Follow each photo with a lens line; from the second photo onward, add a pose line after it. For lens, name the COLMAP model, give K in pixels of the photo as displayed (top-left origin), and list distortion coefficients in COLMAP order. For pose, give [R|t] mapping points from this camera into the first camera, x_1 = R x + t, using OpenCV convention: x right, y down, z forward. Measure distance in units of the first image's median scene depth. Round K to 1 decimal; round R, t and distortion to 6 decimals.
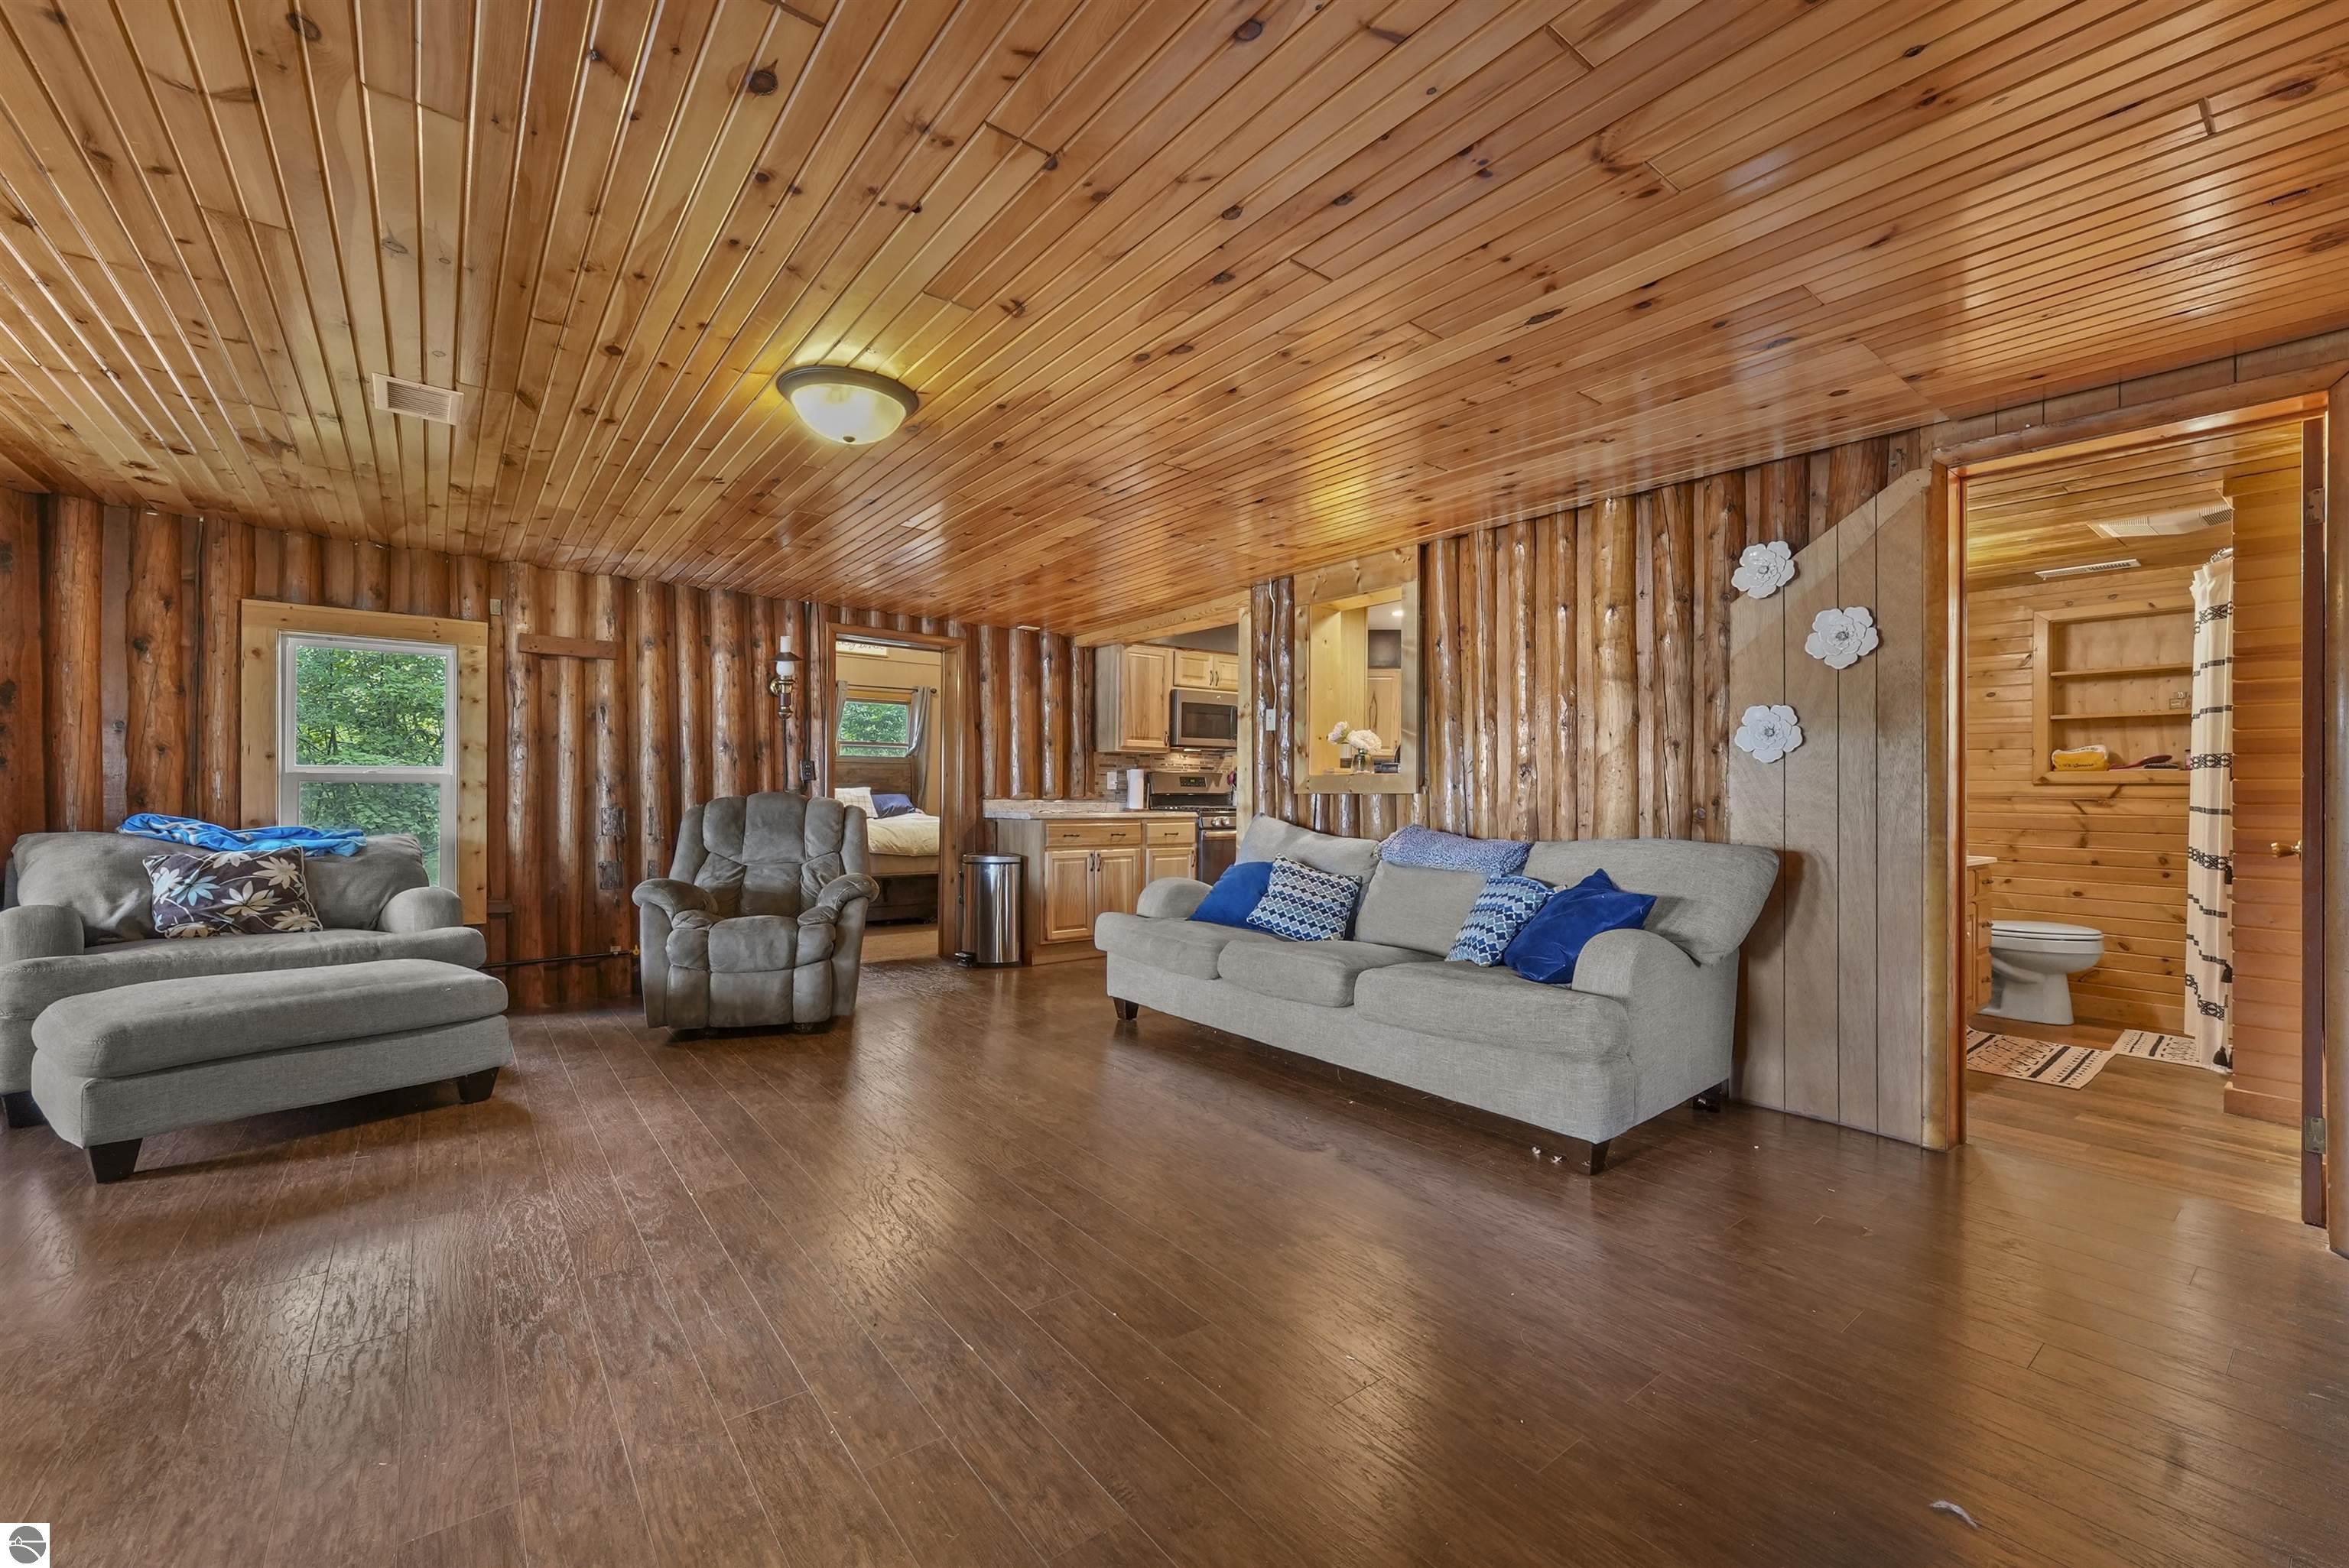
lens RADIAL K [[954.9, 0, 1164.1], [0, 954.9, 787.4], [0, 0, 1]] dist [0.013354, 0.000146]
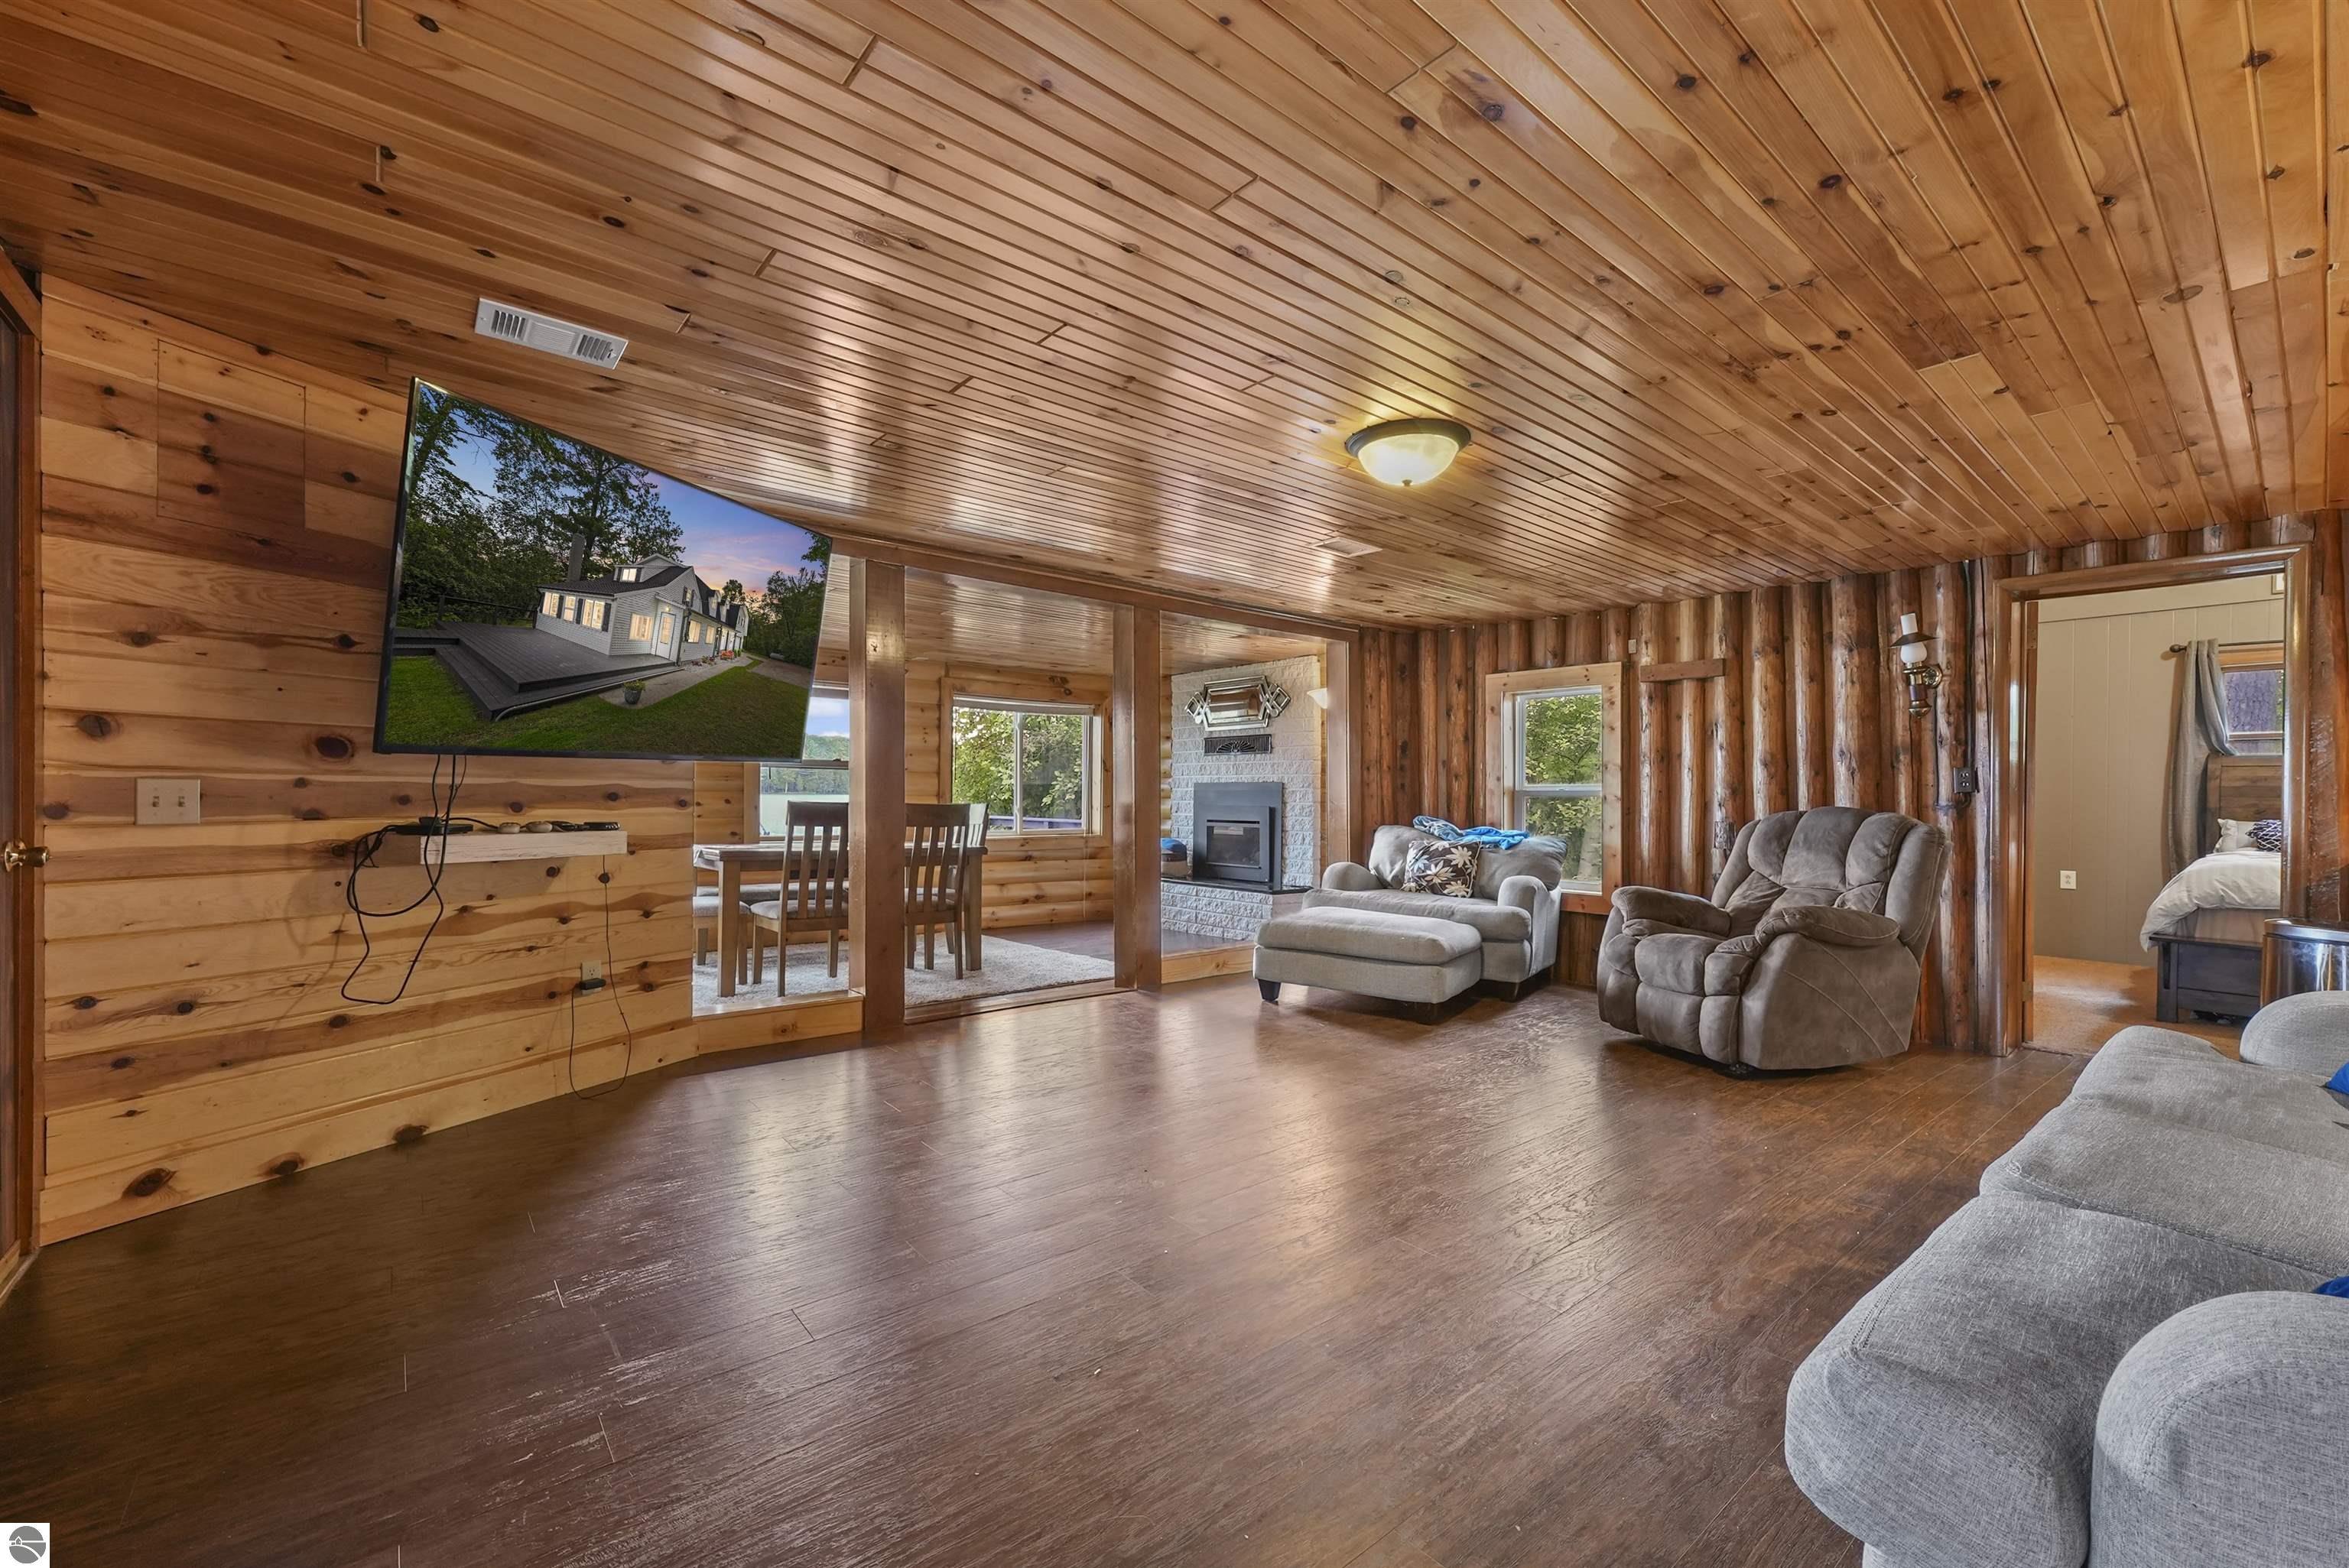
lens RADIAL K [[954.9, 0, 1164.1], [0, 954.9, 787.4], [0, 0, 1]] dist [0.013354, 0.000146]
pose [[0.038394, -0.017208, -0.999114, 0.456641], [-0.007185, 0.999821, -0.017496, 0.008097], [0.999237, 0.007851, 0.038264, 0.398902]]
